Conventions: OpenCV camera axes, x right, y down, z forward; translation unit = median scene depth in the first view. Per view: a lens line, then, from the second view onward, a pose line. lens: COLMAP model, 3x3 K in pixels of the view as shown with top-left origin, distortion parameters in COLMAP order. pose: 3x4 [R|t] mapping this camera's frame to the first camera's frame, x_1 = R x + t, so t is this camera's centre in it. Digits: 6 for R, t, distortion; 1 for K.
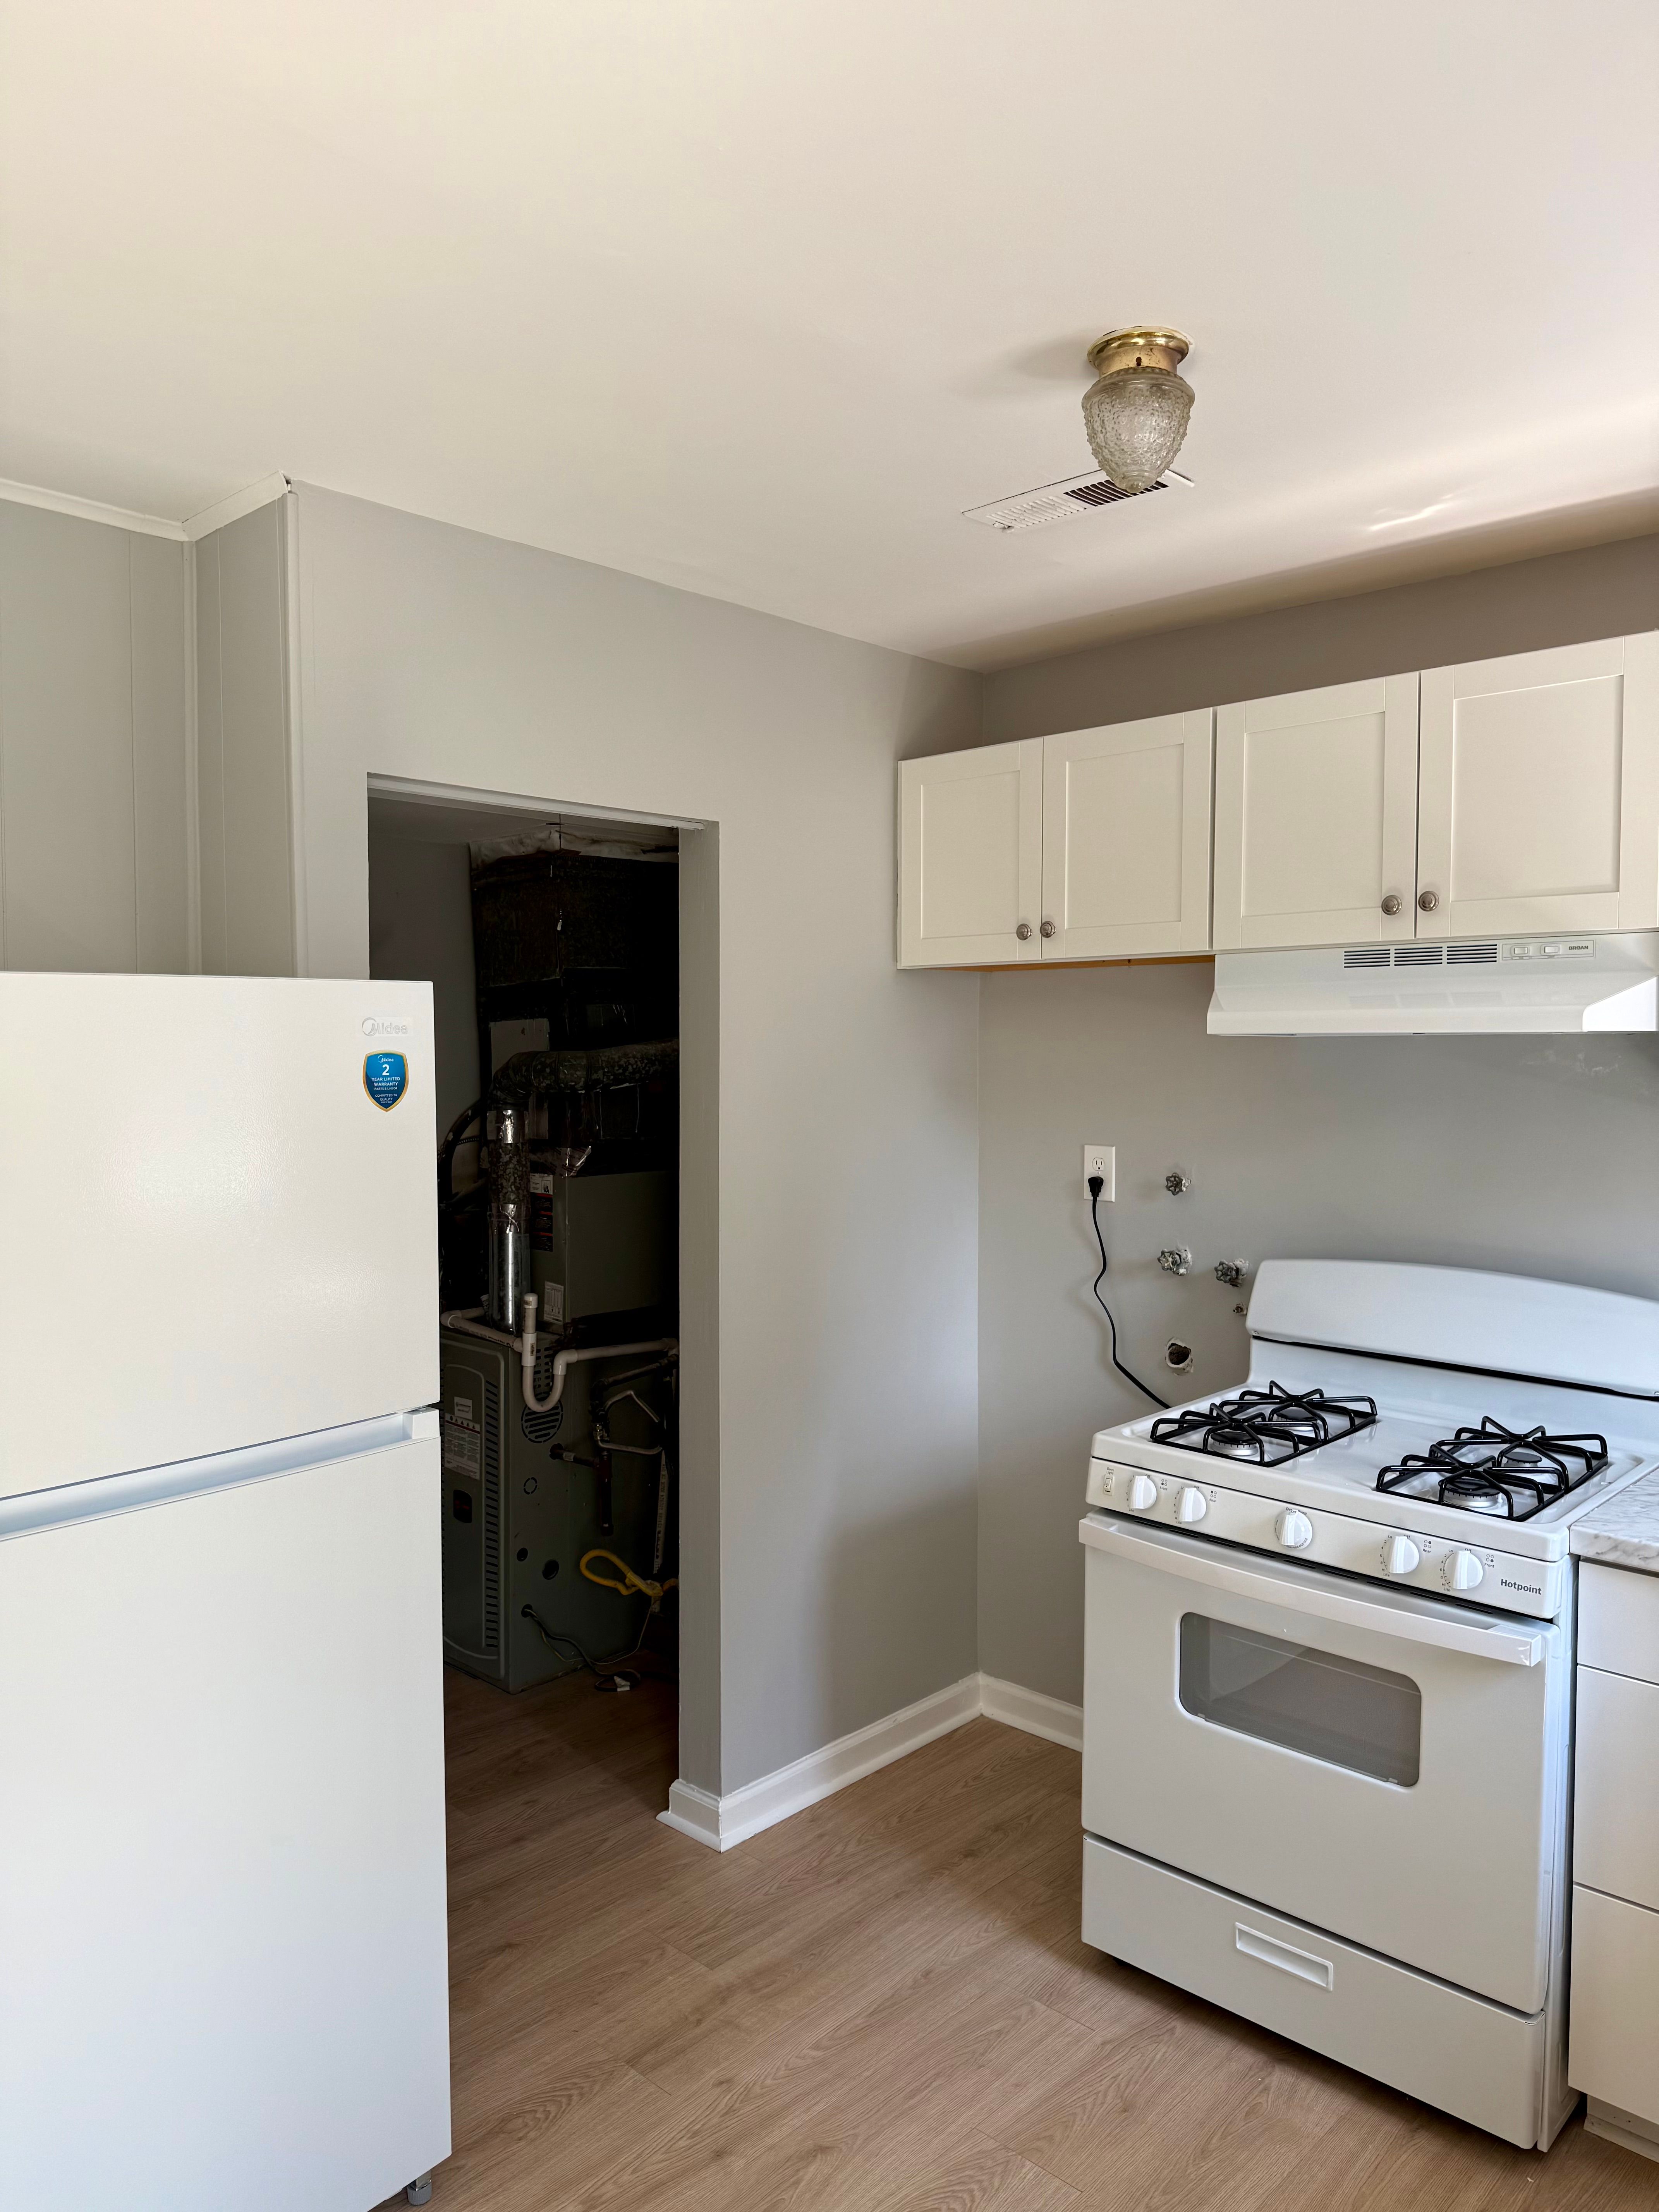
lens RADIAL K [[1520.9, 0, 860.7], [0, 1520.9, 1113.2], [0, 0, 1]] dist [0.101651, -0.117254]
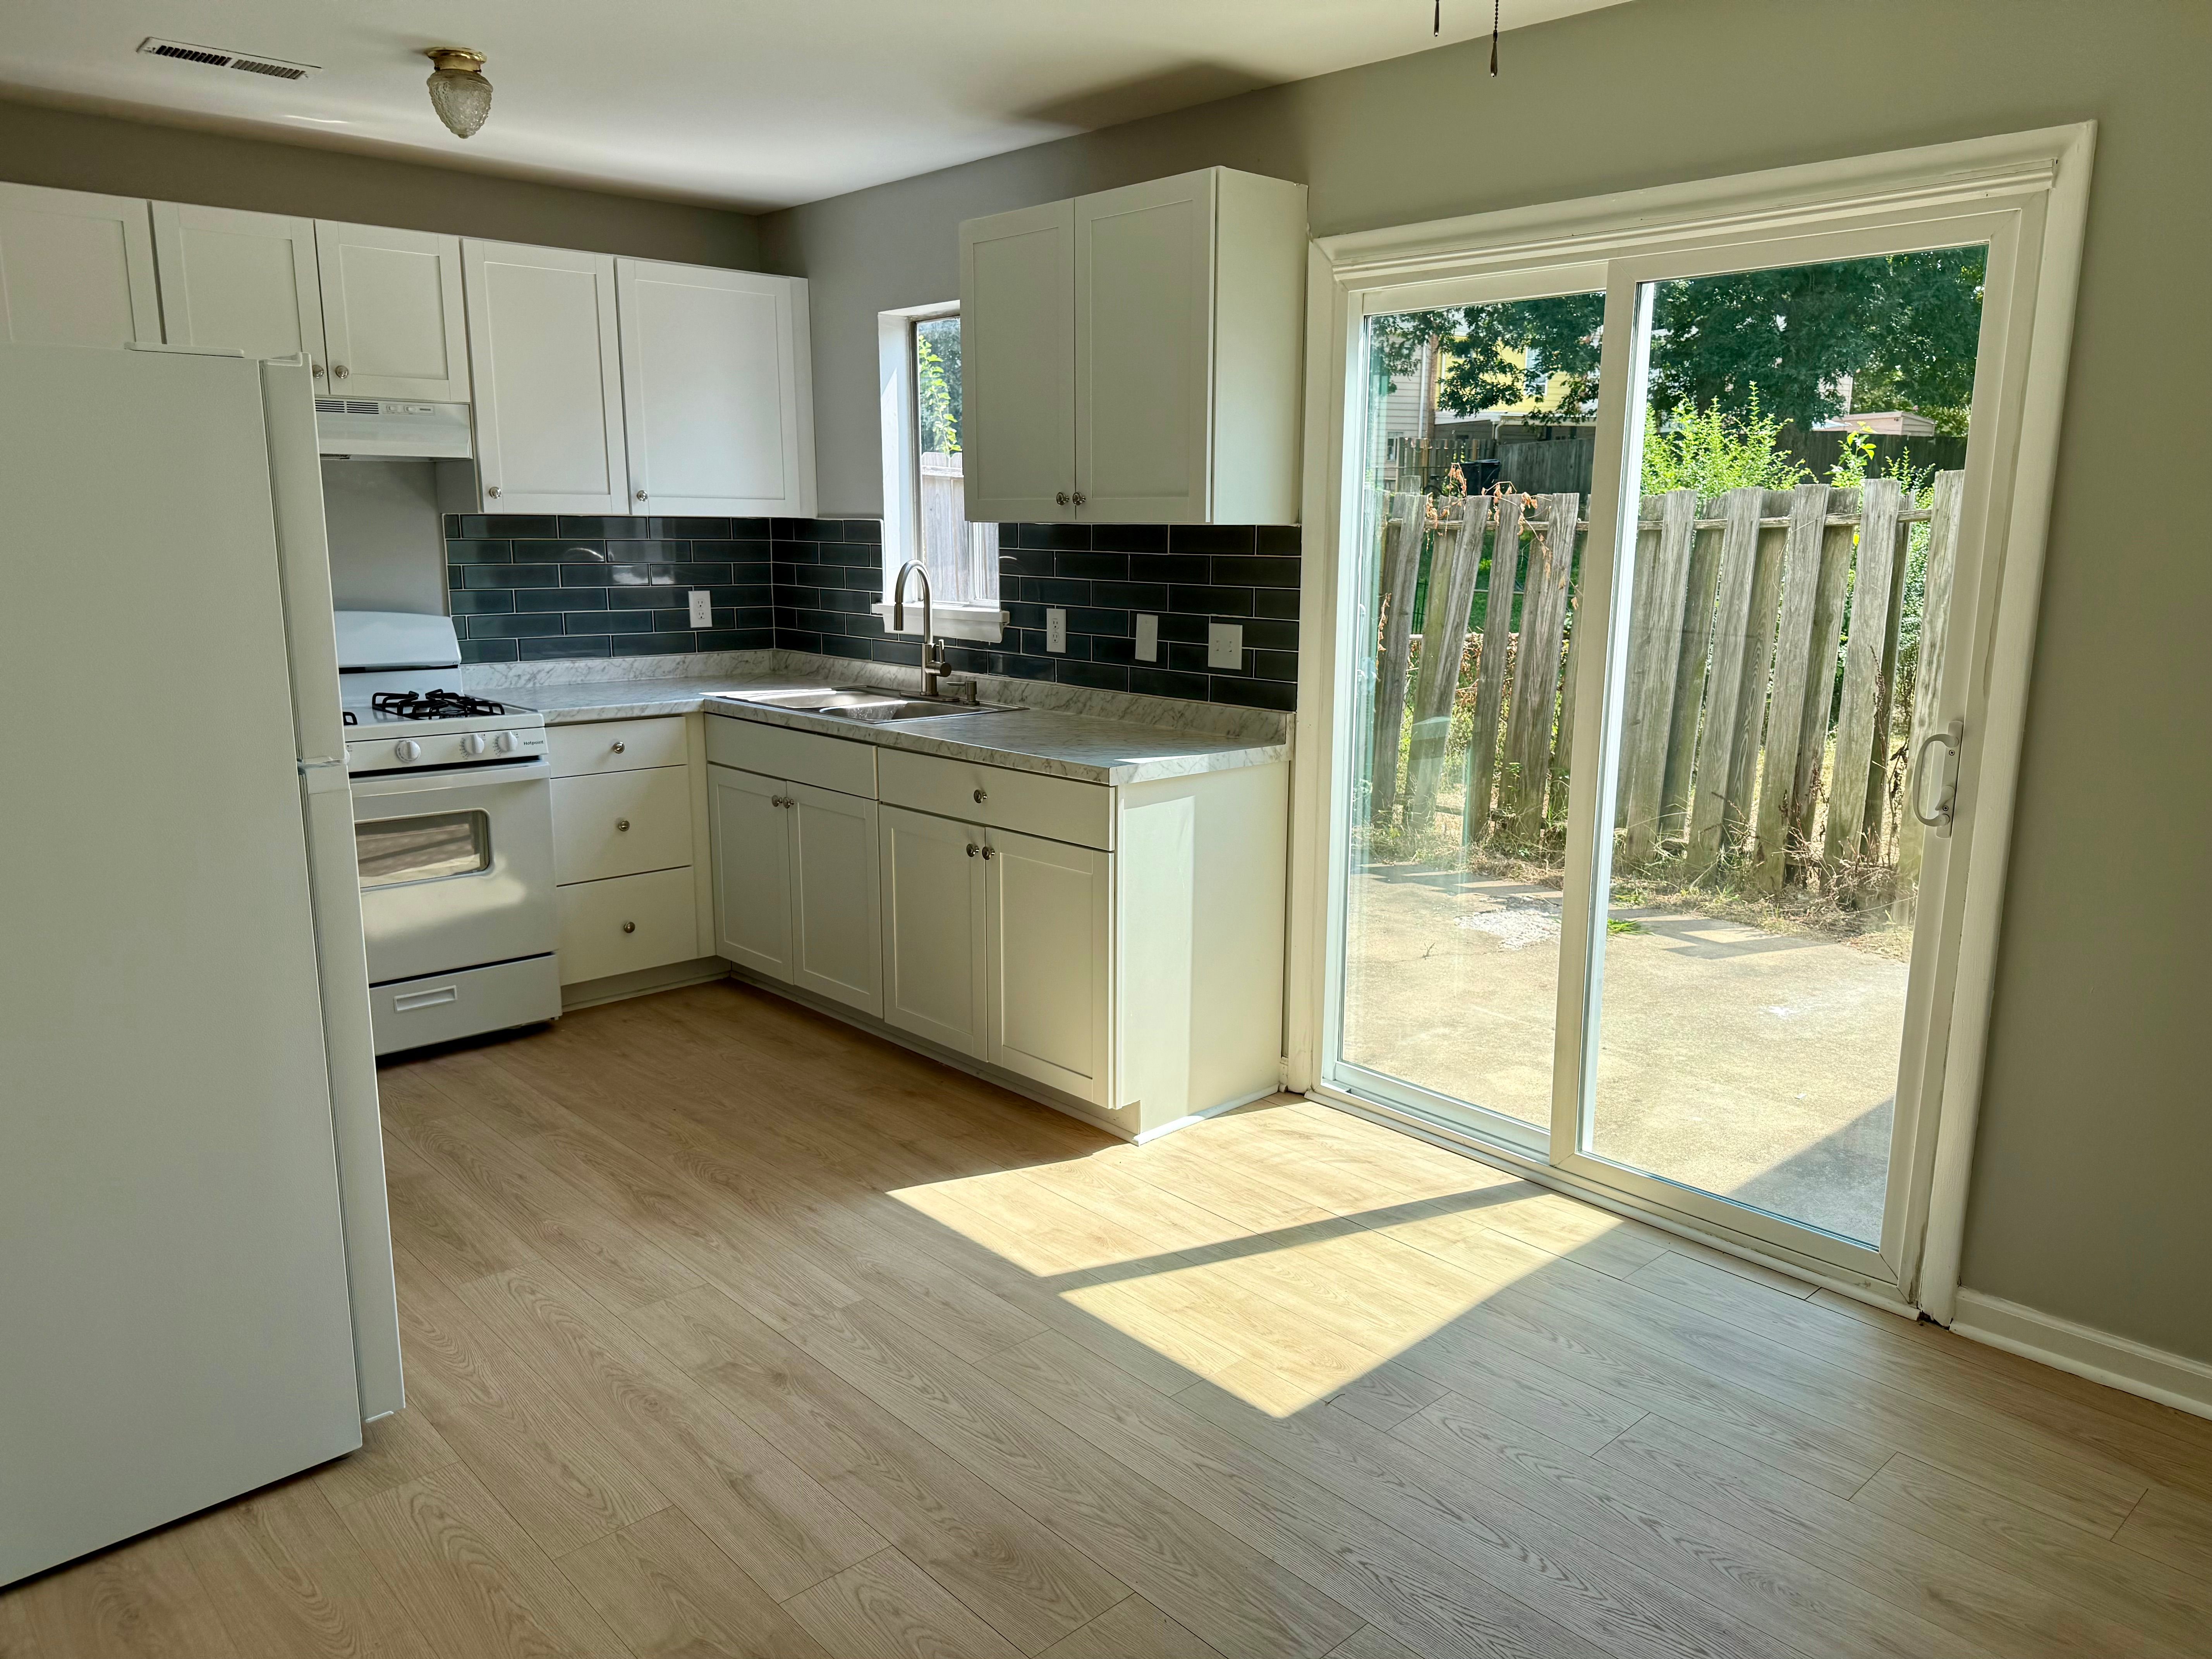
lens RADIAL K [[1539.2, 0, 1106.0], [0, 1539.2, 829.5], [0, 0, 1]] dist [0.079230, -0.129521]
pose [[0.059702, -0.193587, 0.979265, -1.240297], [0.038602, 0.980729, 0.191523, 0.049407], [-0.997470, 0.026367, 0.066024, 0.109160]]
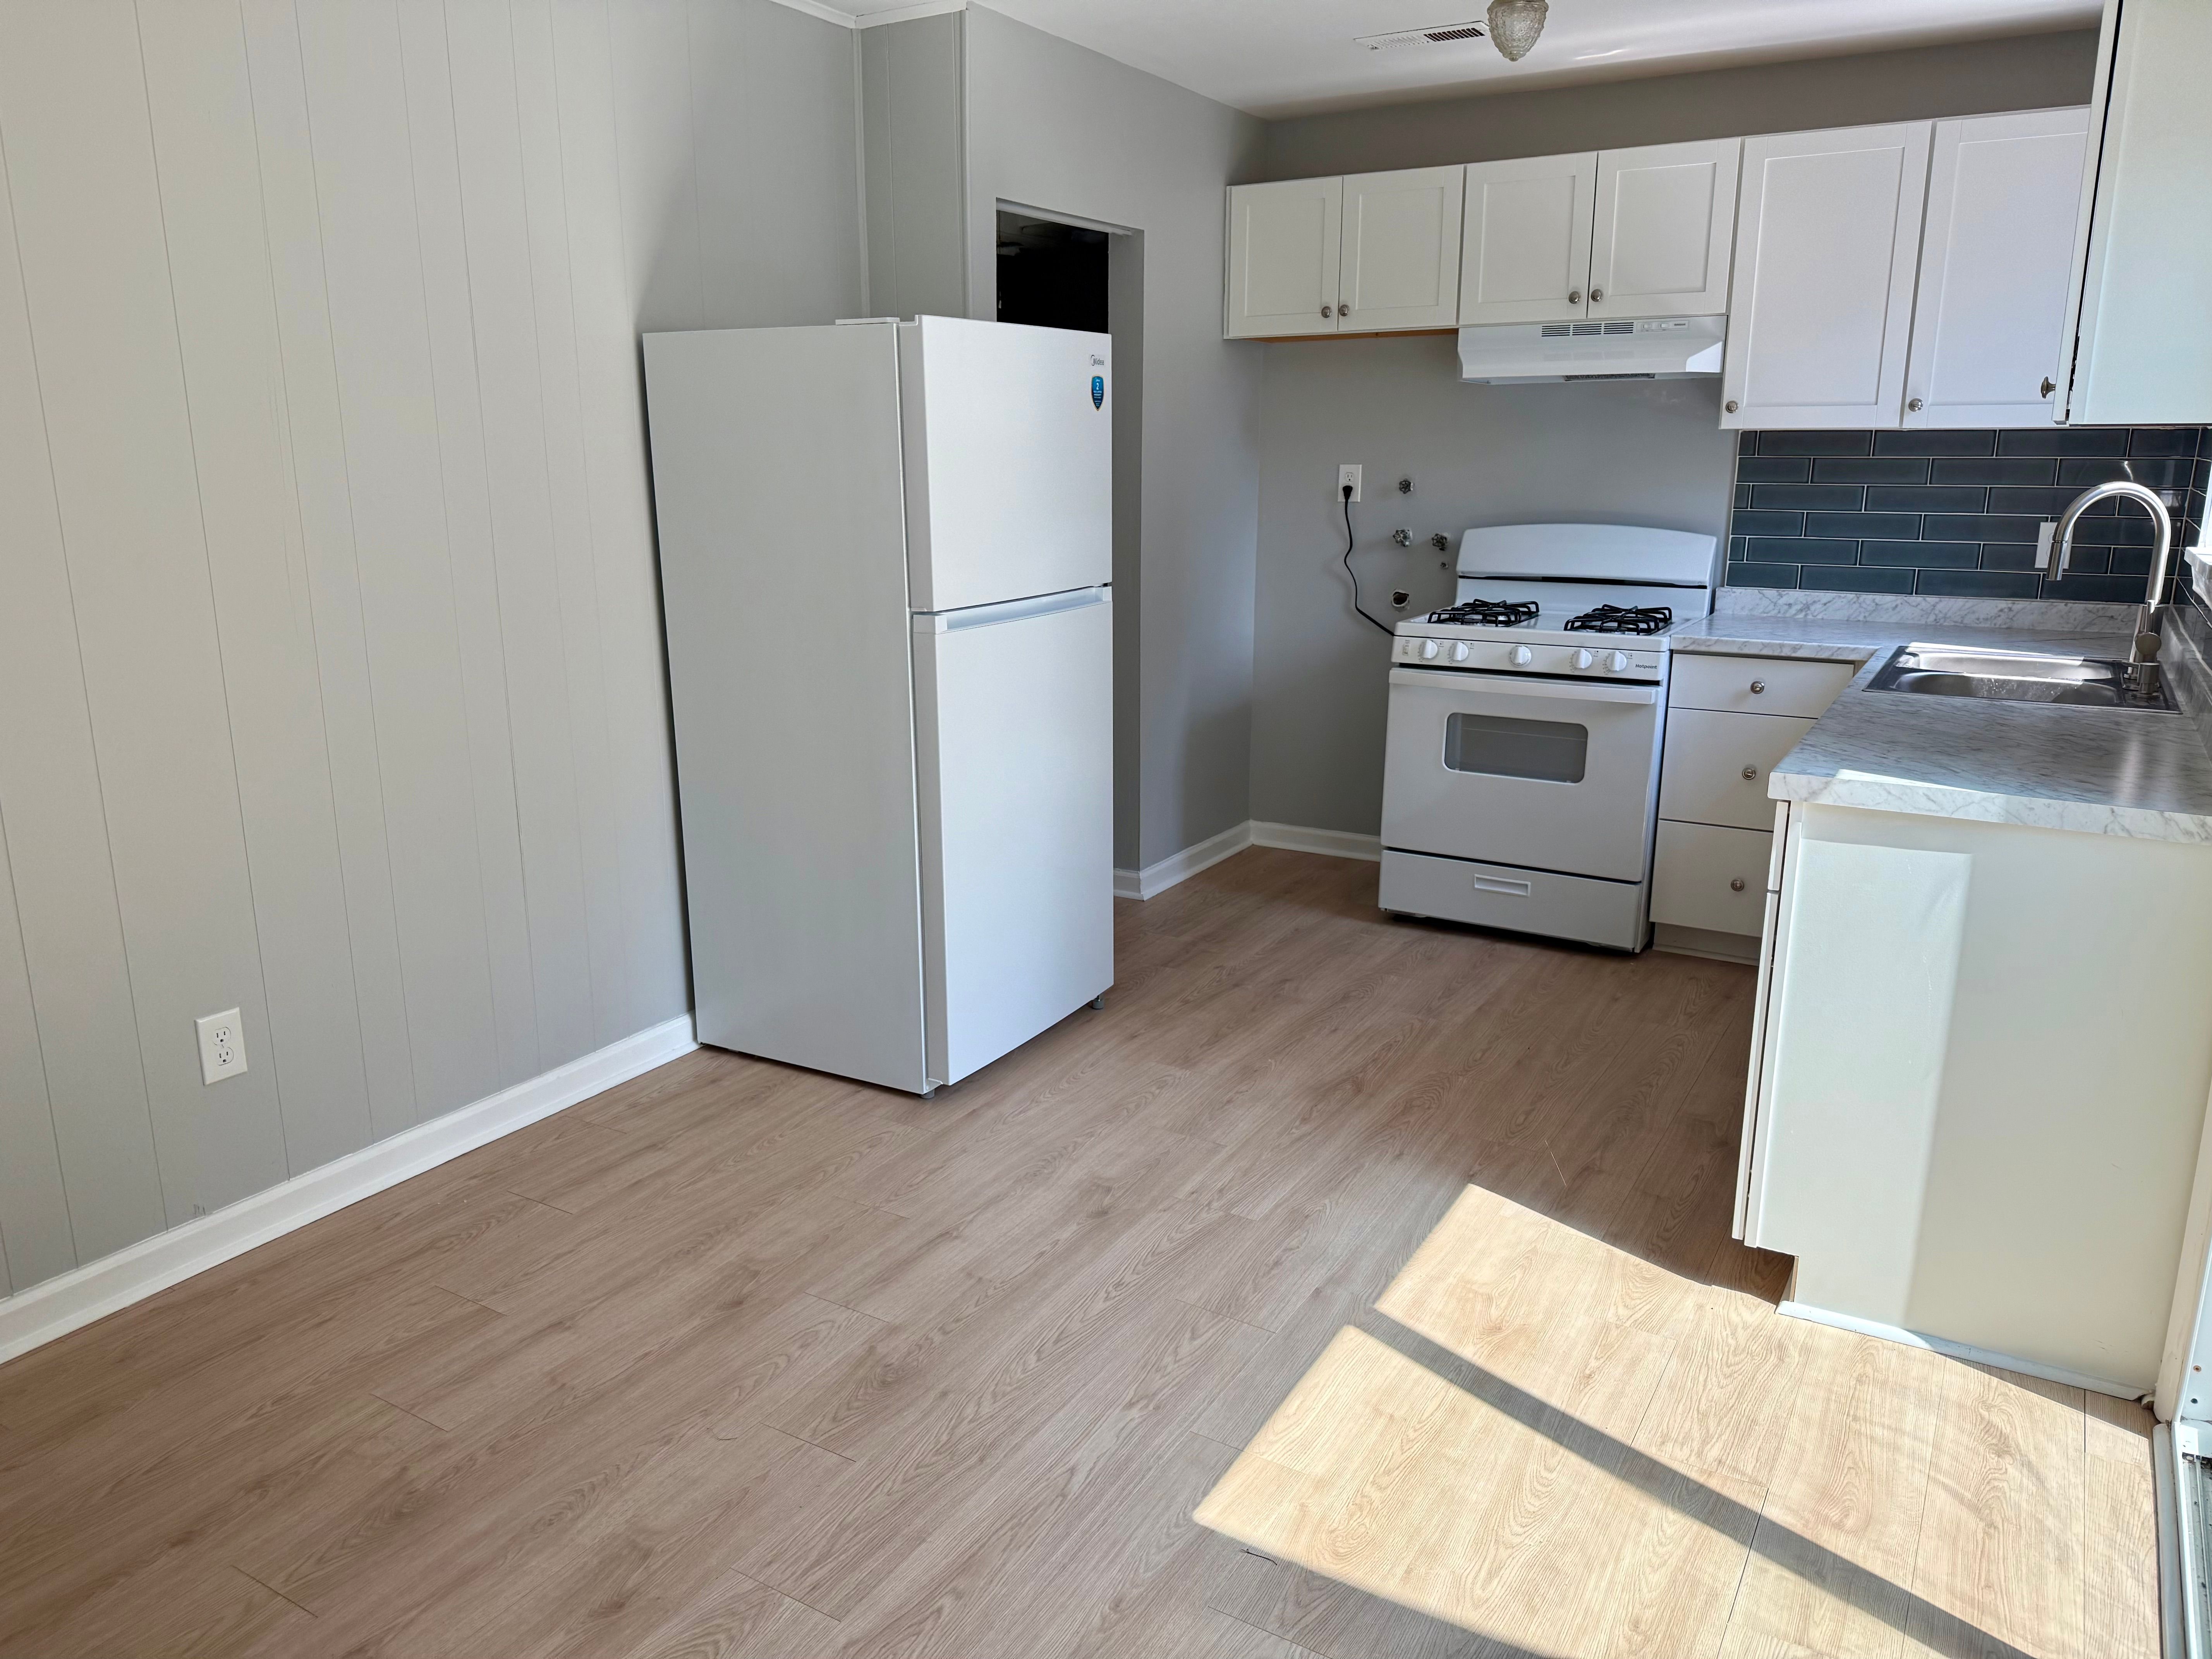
lens RADIAL K [[1539.2, 0, 1106.0], [0, 1539.2, 829.5], [0, 0, 1]] dist [0.079230, -0.129521]
pose [[0.977228, -0.052546, 0.205582, -0.533517], [0.011227, 0.980300, 0.197194, 0.093331], [-0.211894, -0.190395, 0.958567, -0.629413]]
